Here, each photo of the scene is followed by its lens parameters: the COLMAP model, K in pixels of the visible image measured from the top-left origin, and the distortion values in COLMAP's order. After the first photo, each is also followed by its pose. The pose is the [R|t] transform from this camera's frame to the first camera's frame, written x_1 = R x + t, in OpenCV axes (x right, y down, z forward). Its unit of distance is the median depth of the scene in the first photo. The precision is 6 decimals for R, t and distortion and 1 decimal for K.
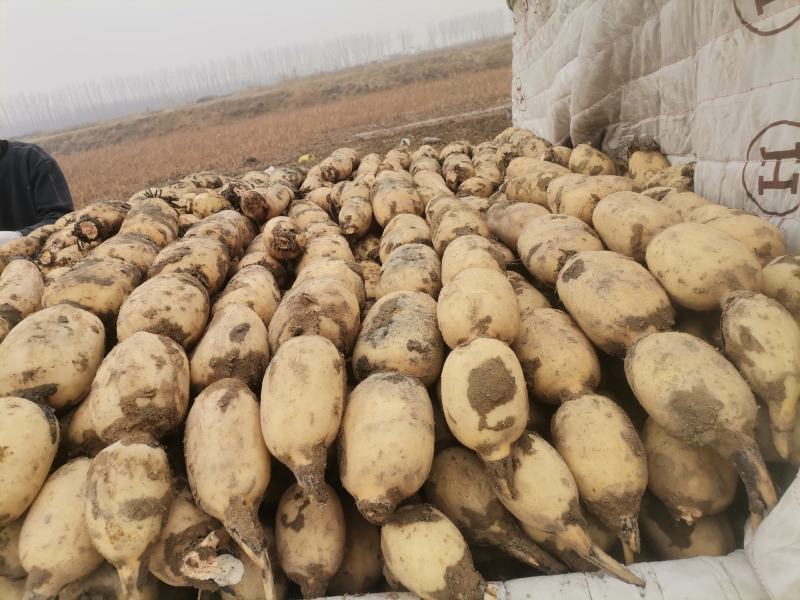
lens RADIAL K [[598.0, 0, 400.0], [0, 598.0, 300.0], [0, 0, 1]] dist [0.047865, -0.010863]
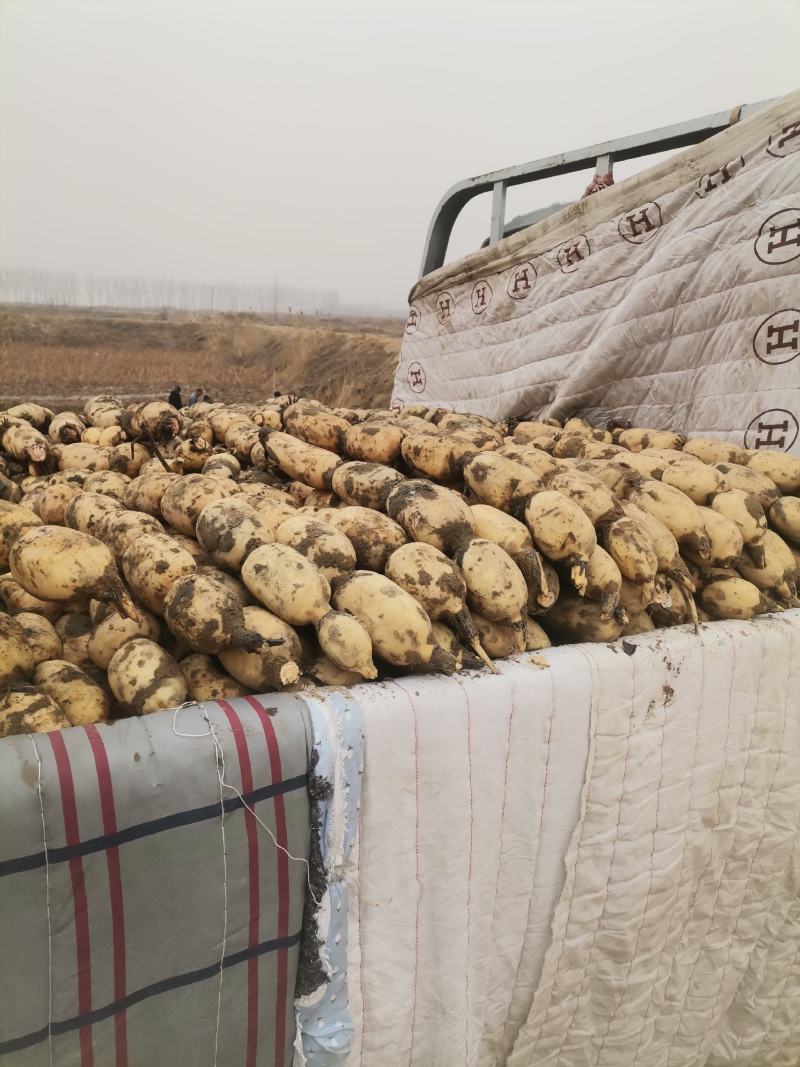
lens RADIAL K [[797.6, 0, 400.0], [0, 797.6, 533.5], [0, 0, 1]] dist [0.047865, -0.010863]
pose [[0.839126, 0.080171, 0.537996, -1.398905], [0.009119, 0.986866, -0.161284, 0.404041], [-0.543860, 0.140244, 0.827374, -0.324271]]
